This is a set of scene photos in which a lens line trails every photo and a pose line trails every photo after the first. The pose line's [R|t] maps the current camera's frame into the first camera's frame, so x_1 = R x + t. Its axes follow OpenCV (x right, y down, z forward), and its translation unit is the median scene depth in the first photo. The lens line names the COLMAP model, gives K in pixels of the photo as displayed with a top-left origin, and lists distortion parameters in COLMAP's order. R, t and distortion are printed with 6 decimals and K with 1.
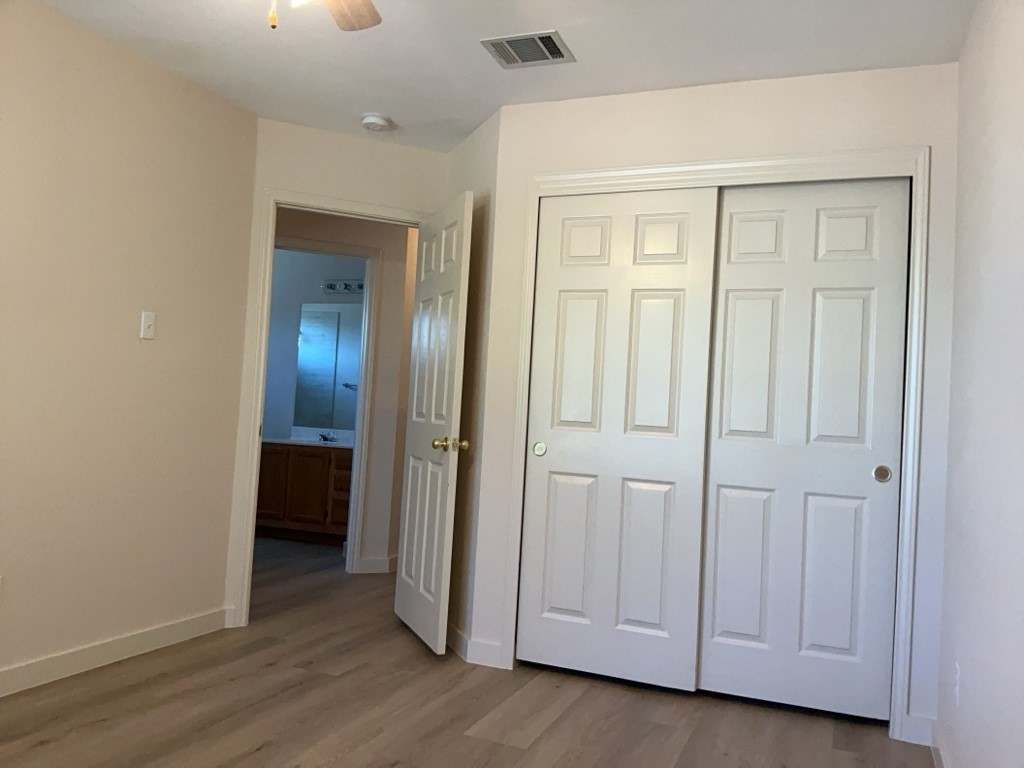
lens RADIAL K [[810.9, 0, 512.2], [0, 810.9, 387.0], [0, 0, 1]] dist [0.087812, -0.160355]
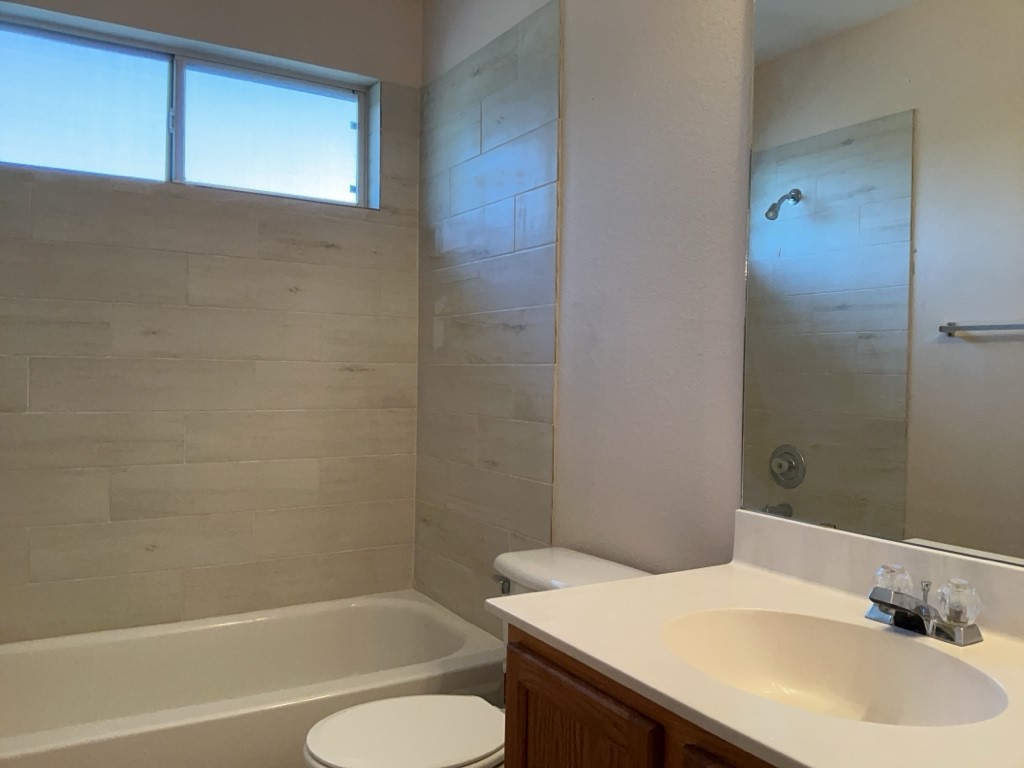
lens RADIAL K [[810.9, 0, 511.7], [0, 810.9, 384.3], [0, 0, 1]] dist [0.087812, -0.160355]
pose [[0.797159, -0.044581, -0.602121, -0.149080], [0.057485, 0.998344, 0.002189, 0.008704], [0.601026, -0.036358, 0.798402, 0.640141]]
